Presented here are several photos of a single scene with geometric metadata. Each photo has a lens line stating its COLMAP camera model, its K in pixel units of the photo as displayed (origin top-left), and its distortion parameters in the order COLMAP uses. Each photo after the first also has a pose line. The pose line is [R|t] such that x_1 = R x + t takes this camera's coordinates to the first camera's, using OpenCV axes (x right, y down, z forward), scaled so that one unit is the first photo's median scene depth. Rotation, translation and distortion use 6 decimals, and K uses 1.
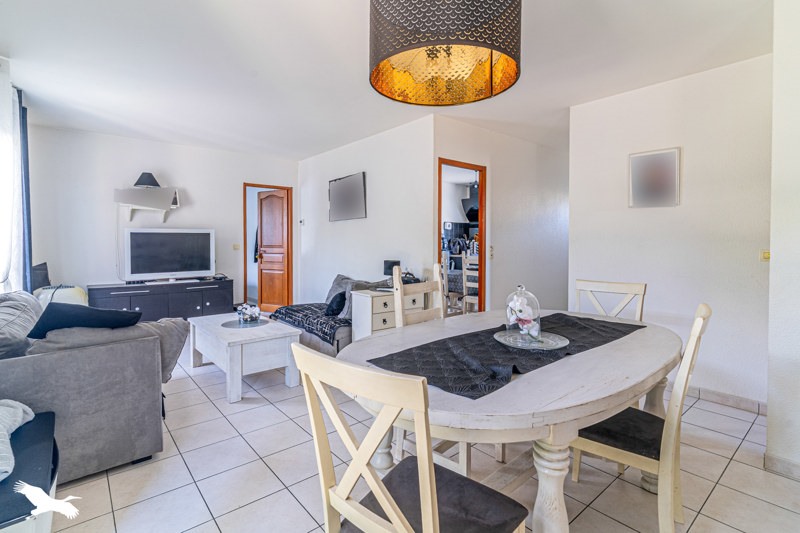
lens RADIAL K [[389.8, 0, 397.6], [0, 389.8, 253.5], [0, 0, 1]] dist [-0.001157, -0.000234]
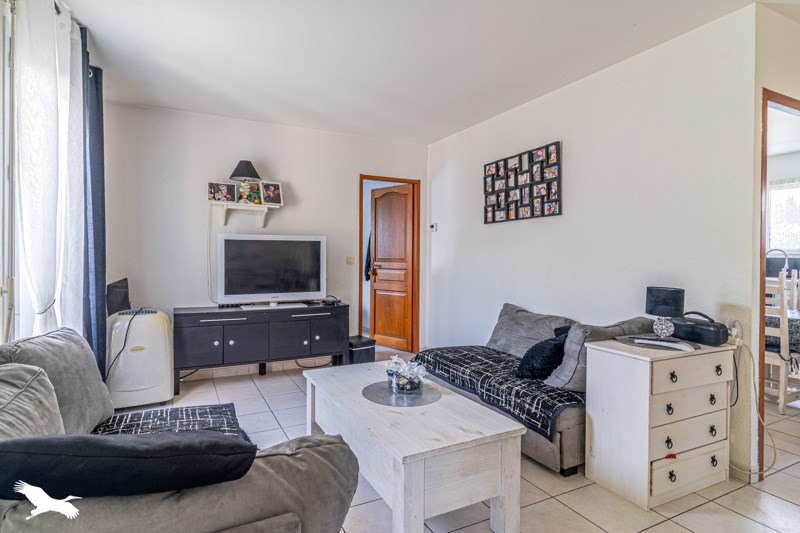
lens RADIAL K [[438.3, 0, 400.0], [0, 438.3, 266.5], [0, 0, 1]] dist [-0.001015, 0.000169]
pose [[0.976381, 0.010895, -0.215781, -0.161853], [-0.012057, 0.999919, -0.004068, -0.002984], [0.215719, 0.006574, 0.976433, 0.232290]]
